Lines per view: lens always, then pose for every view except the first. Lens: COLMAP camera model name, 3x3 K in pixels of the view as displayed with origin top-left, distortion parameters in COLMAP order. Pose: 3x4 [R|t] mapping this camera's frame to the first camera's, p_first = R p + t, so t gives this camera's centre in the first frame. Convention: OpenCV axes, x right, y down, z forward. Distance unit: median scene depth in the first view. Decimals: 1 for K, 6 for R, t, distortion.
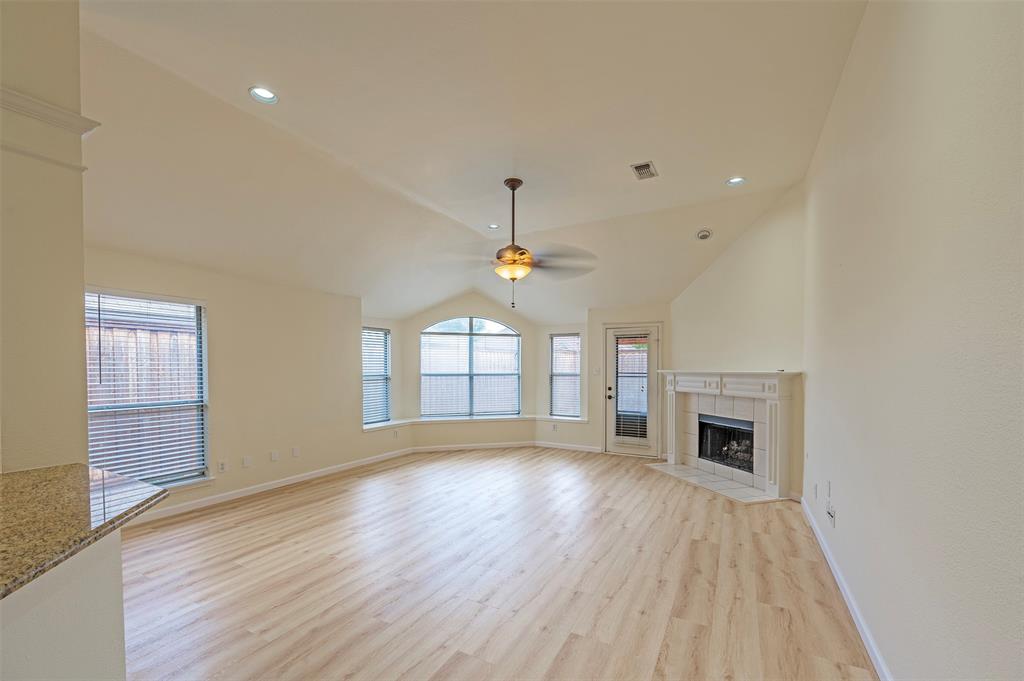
lens RADIAL K [[414.2, 0, 512.2], [0, 414.2, 366.3], [0, 0, 1]] dist [-0.000336, -0.000054]
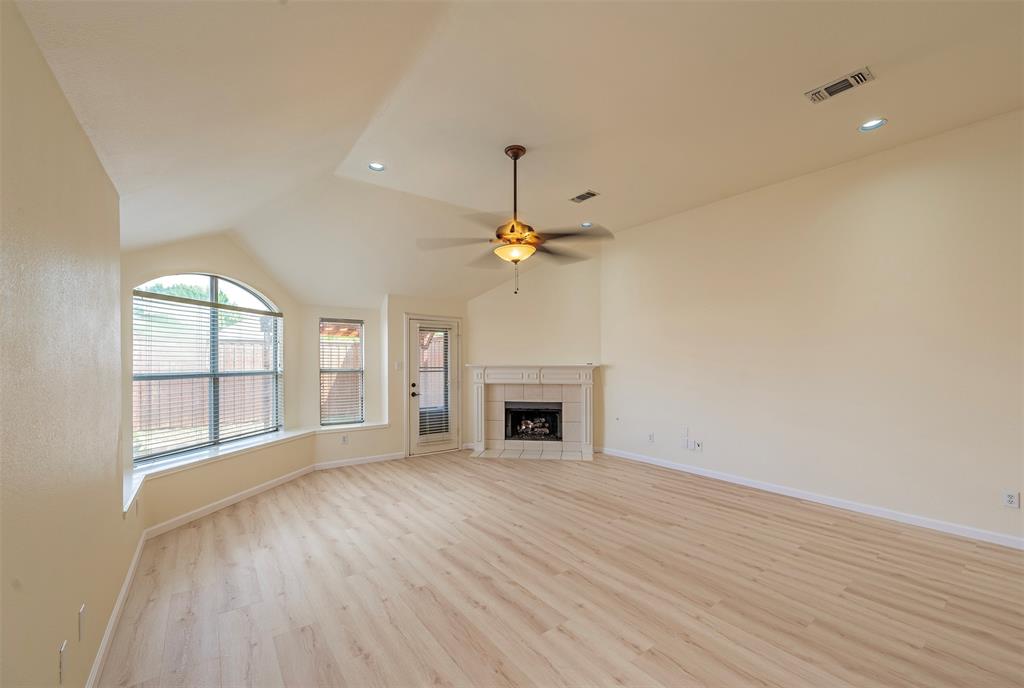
lens RADIAL K [[418.8, 0, 511.9], [0, 418.8, 368.0], [0, 0, 1]] dist [0.001221, 0.000013]
pose [[0.422969, -0.016061, 0.906002, -0.520474], [-0.001464, 0.999829, 0.018408, -0.001027], [-0.906143, -0.009113, 0.422874, 0.425932]]
